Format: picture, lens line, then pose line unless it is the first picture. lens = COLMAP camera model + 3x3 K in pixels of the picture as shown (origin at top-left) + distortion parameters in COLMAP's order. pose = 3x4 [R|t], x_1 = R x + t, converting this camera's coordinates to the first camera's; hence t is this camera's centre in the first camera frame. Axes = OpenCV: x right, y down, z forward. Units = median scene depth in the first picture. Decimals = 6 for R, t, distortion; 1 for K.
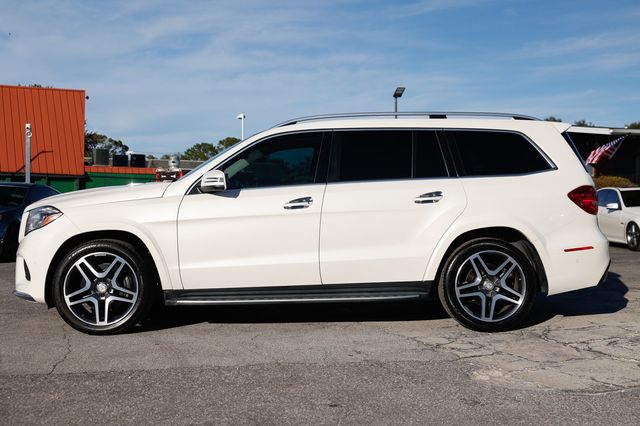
lens RADIAL K [[770.0, 0, 320.0], [0, 770.0, 213.0], [0, 0, 1]] dist [0.034509, 0.045590]
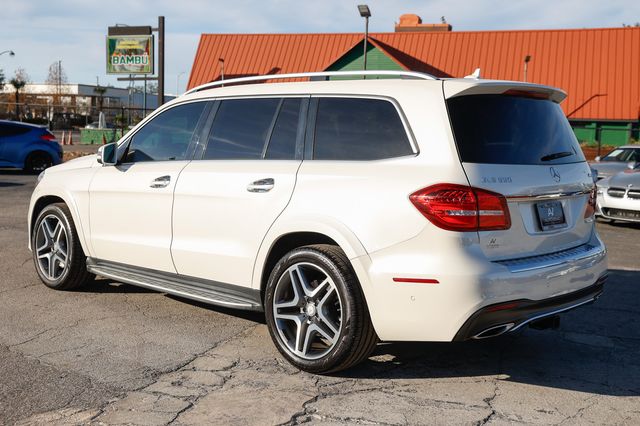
lens RADIAL K [[770.0, 0, 320.0], [0, 770.0, 213.0], [0, 0, 1]] dist [0.034509, 0.045590]
pose [[0.674195, 0.095883, -0.732303, 0.758945], [-0.038409, 0.994747, 0.094885, -0.068686], [0.737554, -0.035844, 0.674336, 0.514165]]
